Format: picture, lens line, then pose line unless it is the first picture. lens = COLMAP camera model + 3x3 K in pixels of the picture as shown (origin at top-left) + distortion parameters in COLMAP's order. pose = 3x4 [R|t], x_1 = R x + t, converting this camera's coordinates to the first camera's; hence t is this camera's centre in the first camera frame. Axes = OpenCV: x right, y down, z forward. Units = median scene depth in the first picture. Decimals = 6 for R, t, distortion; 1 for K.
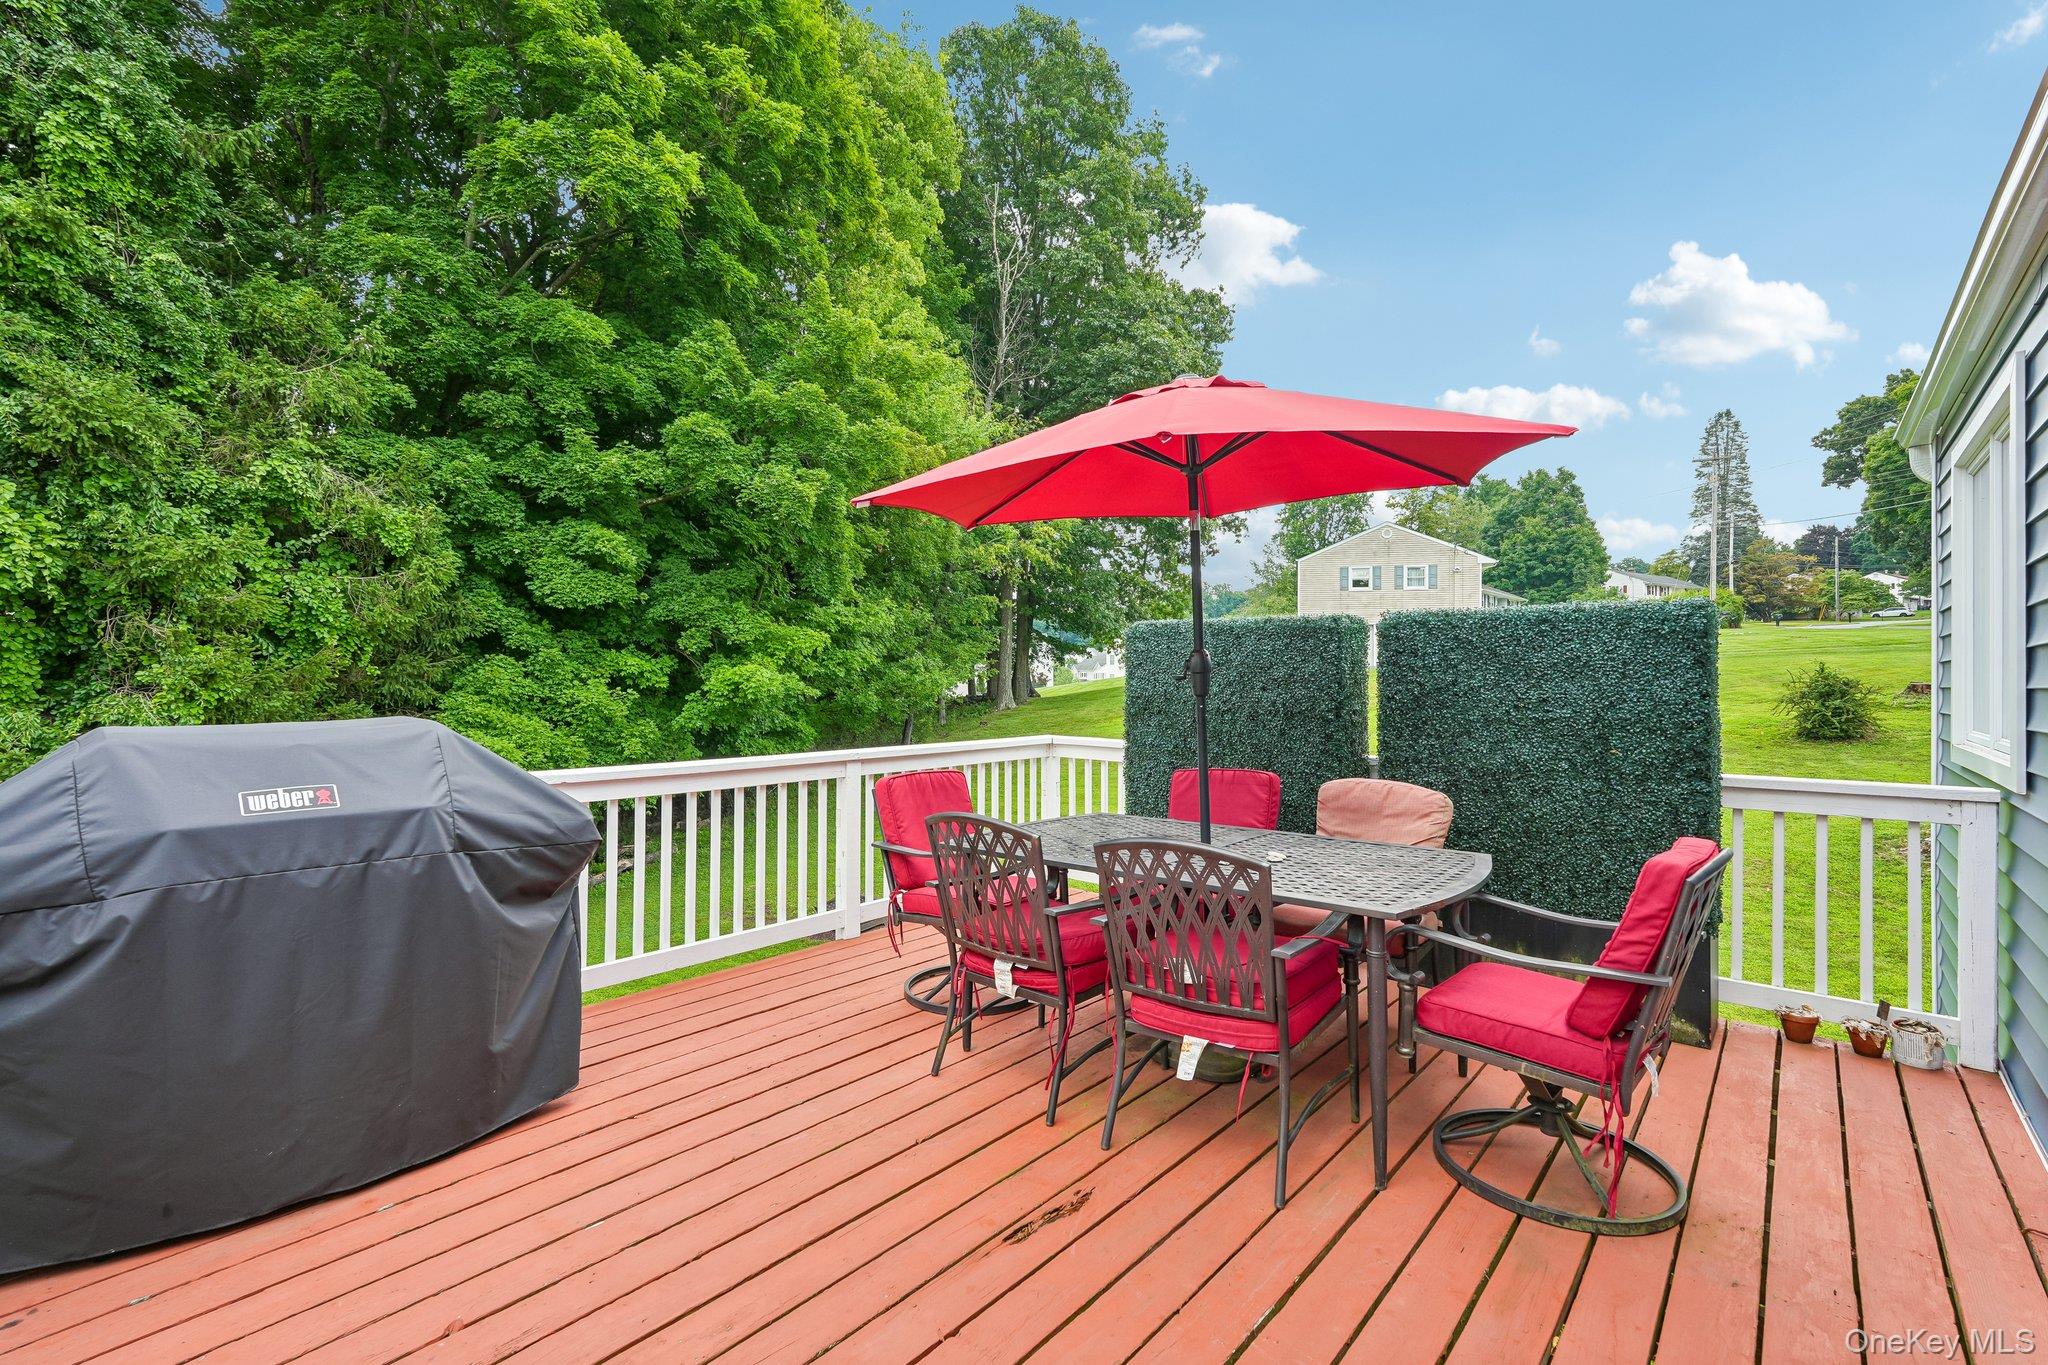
lens RADIAL K [[899.9, 0, 1030.0], [0, 899.9, 677.0], [0, 0, 1]] dist [-0.005091, 0.001142]
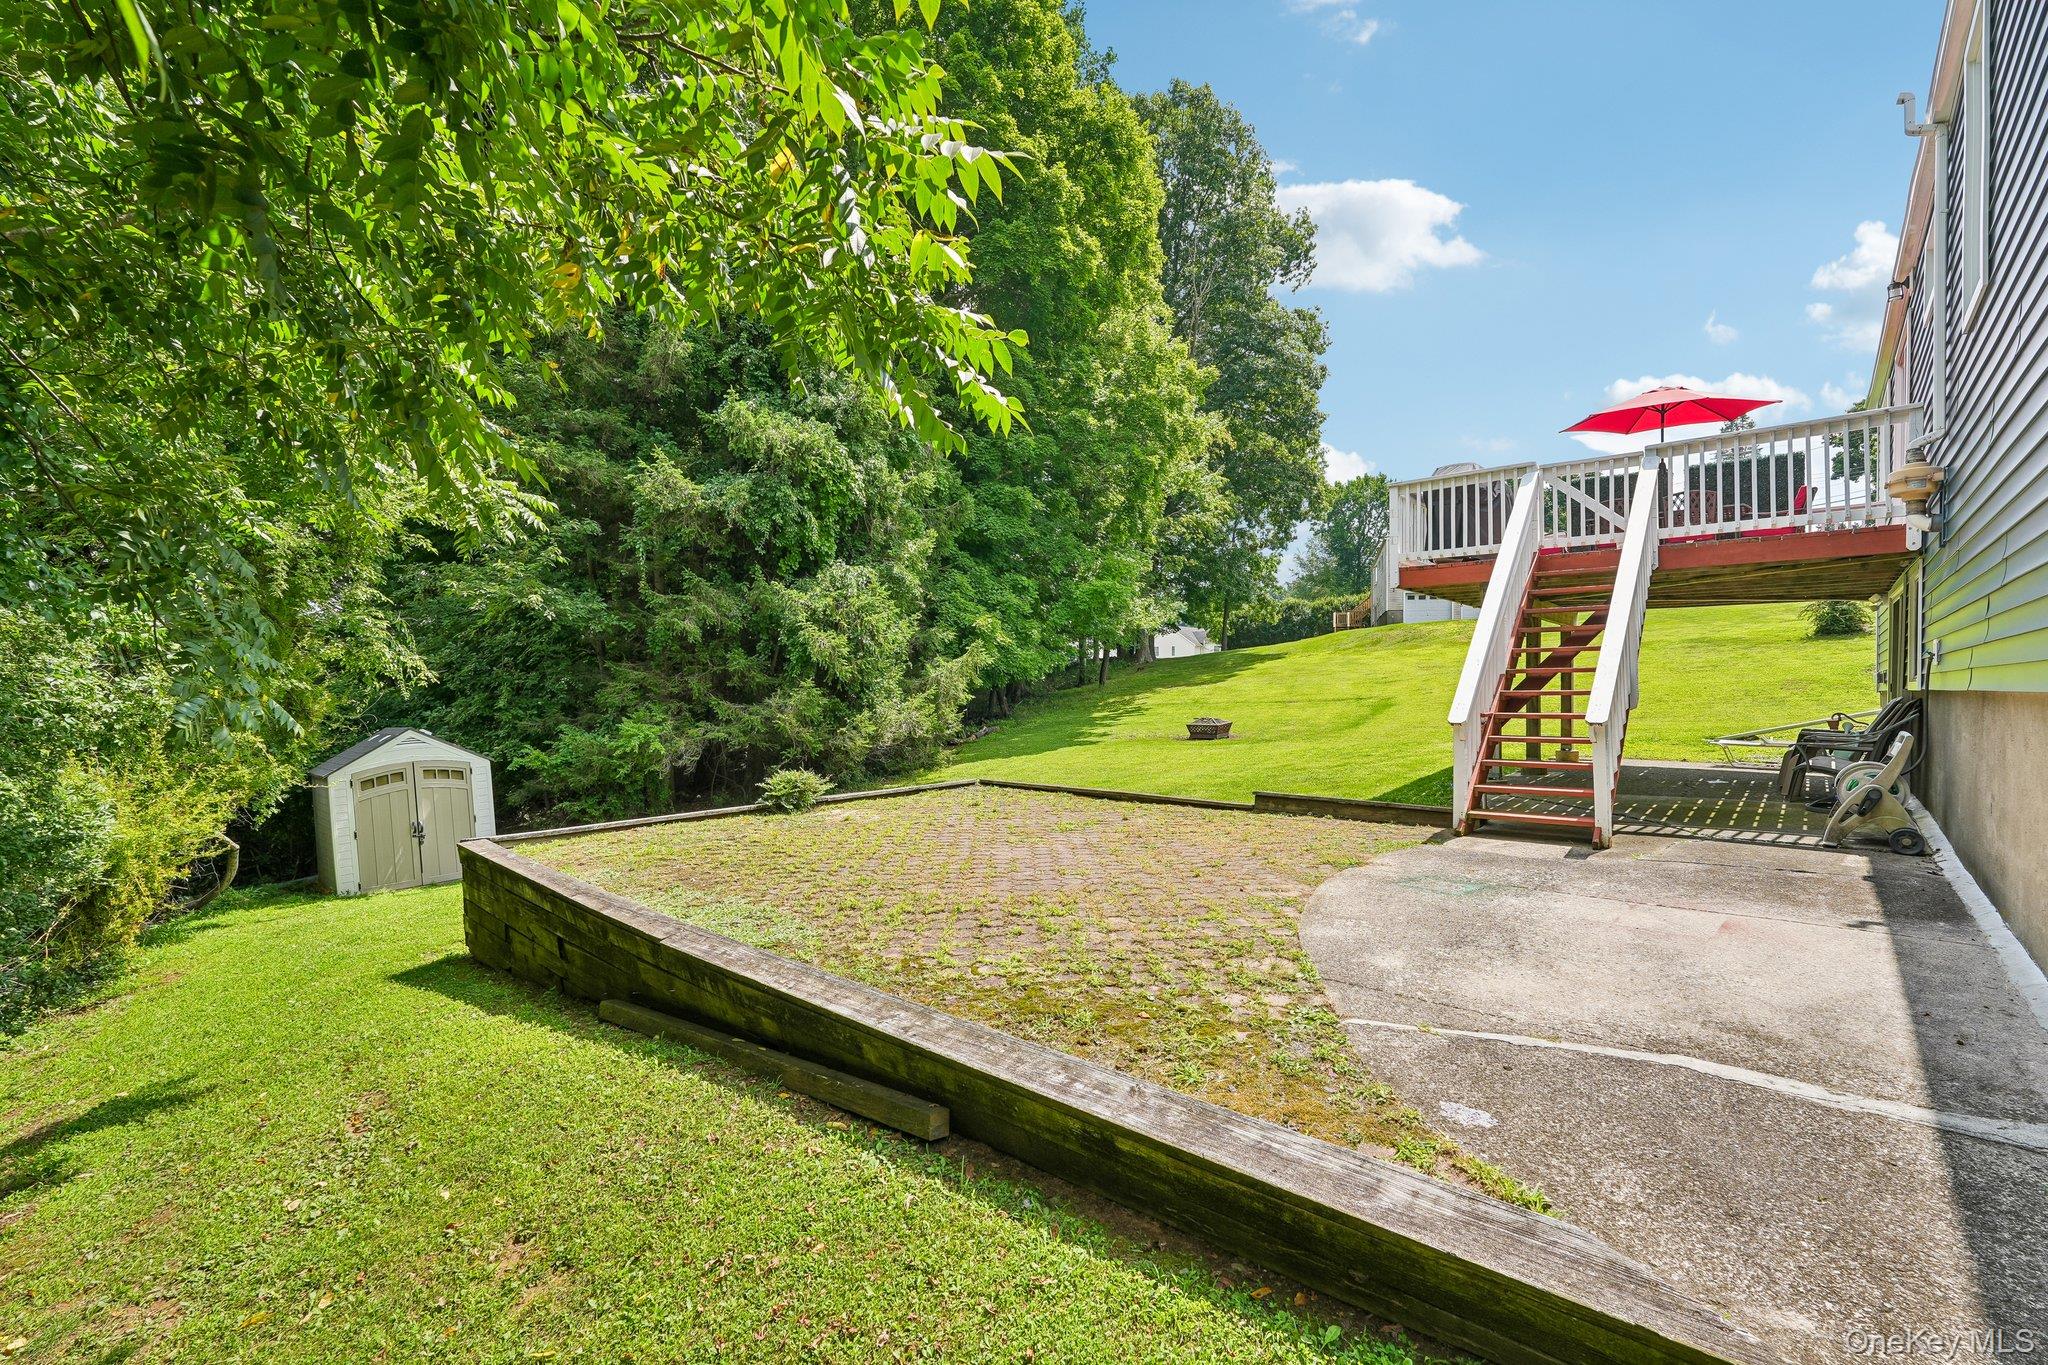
lens RADIAL K [[899.9, 0, 1038.4], [0, 899.9, 680.9], [0, 0, 1]] dist [-0.005091, 0.001142]
pose [[0.999999, -0.001541, -0.000526, -0.407940], [0.001540, 0.999997, -0.001878, 0.149862], [0.000529, 0.001877, 0.999998, -0.458702]]
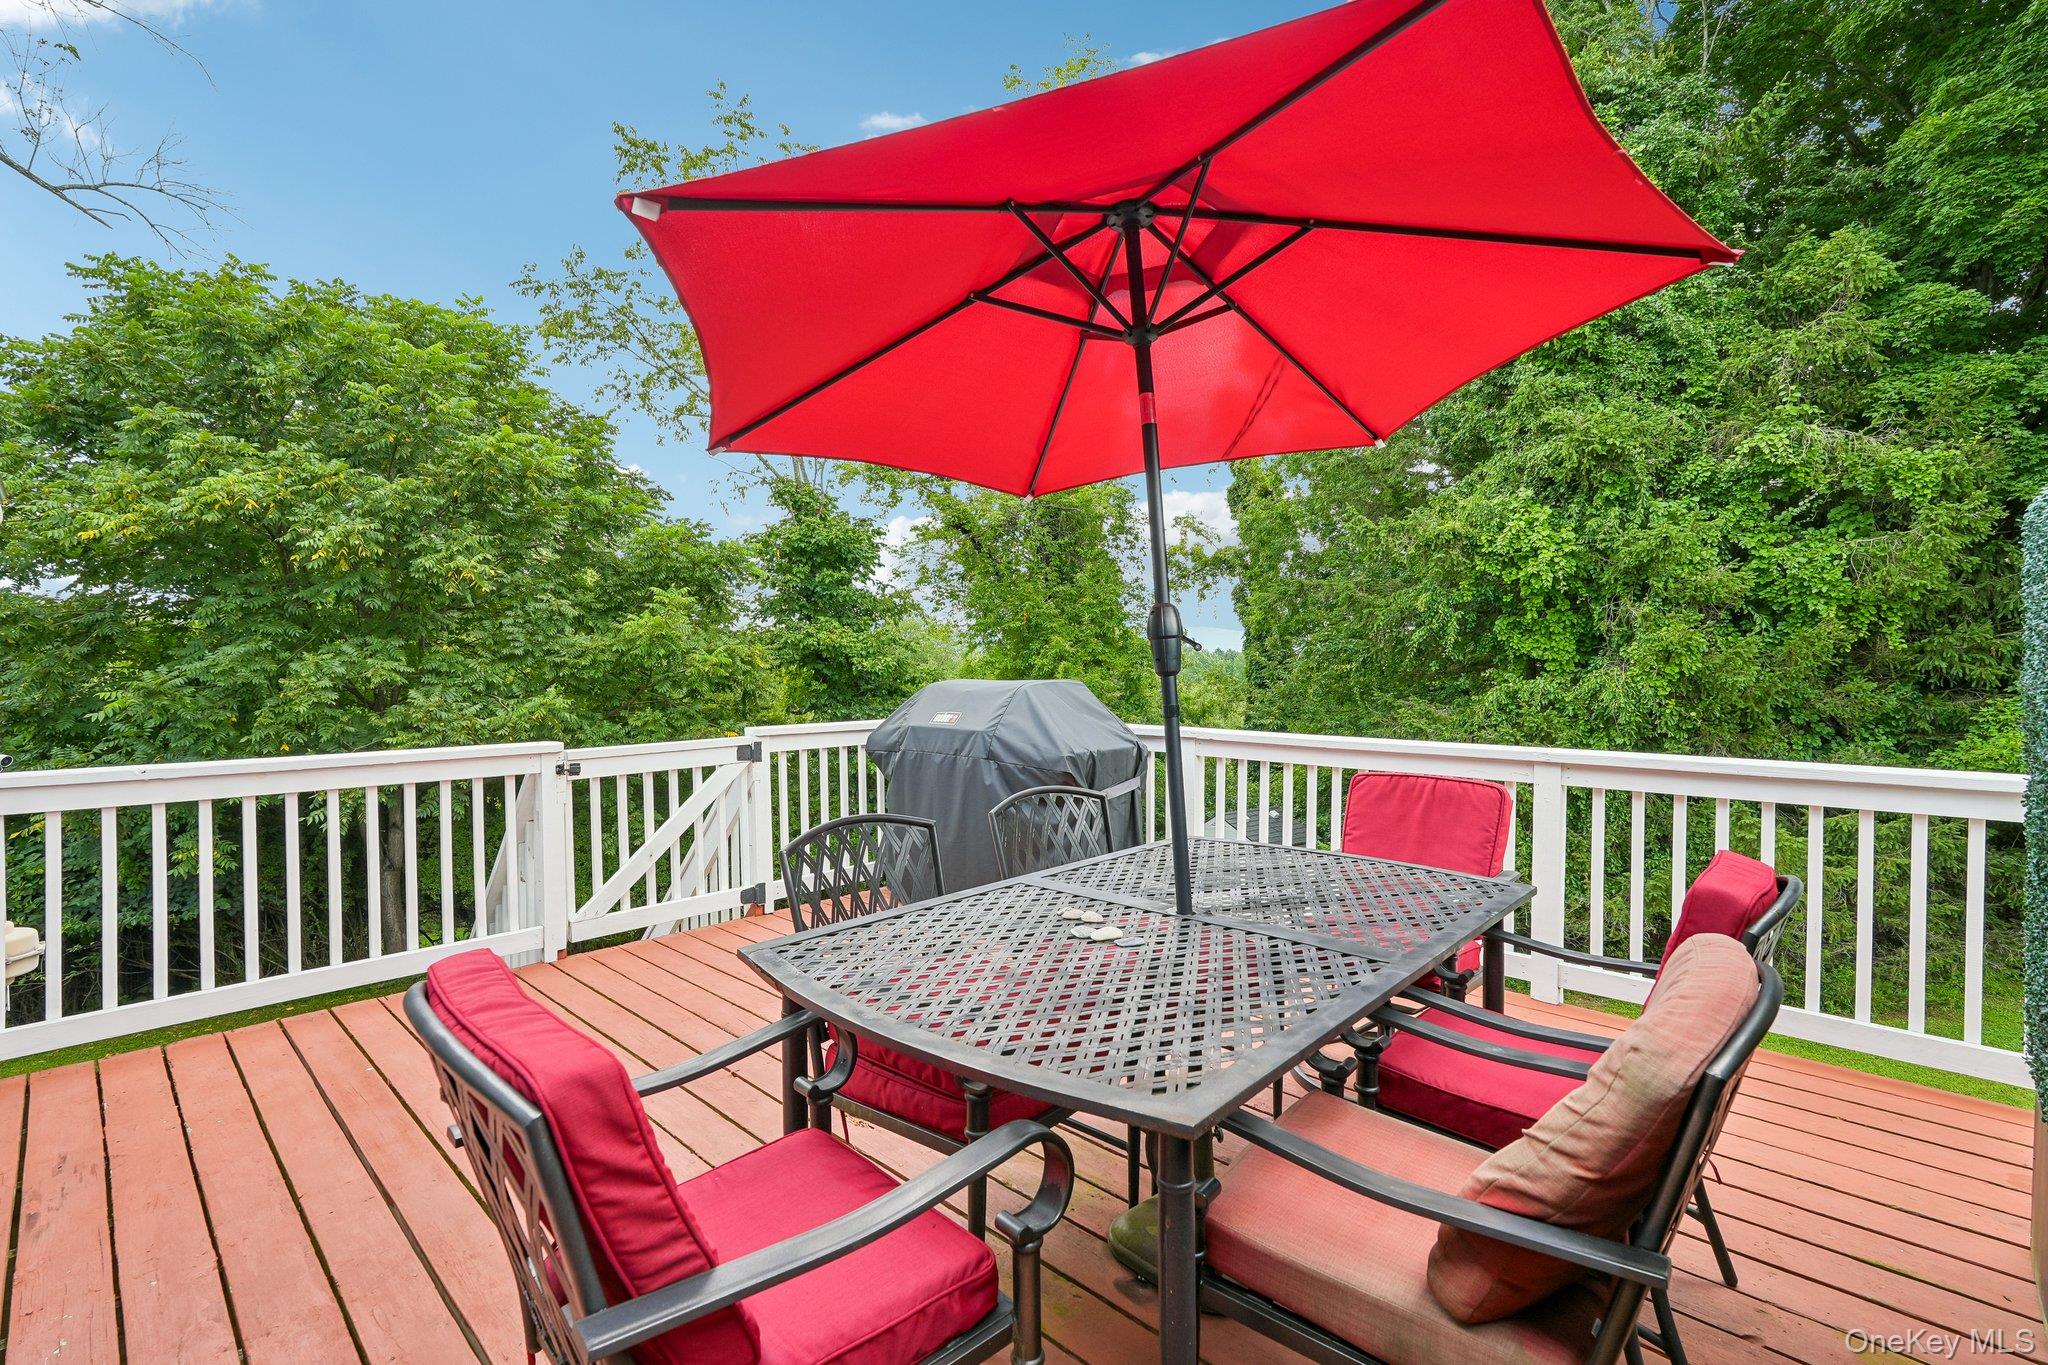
lens RADIAL K [[899.9, 0, 1023.0], [0, 899.9, 683.3], [0, 0, 1]] dist [-0.005091, 0.001142]
pose [[-0.035351, 0.028003, -0.998983, 0.131238], [0.003974, 0.999603, 0.027880, 0.002293], [0.999367, -0.002985, -0.035449, 0.154998]]
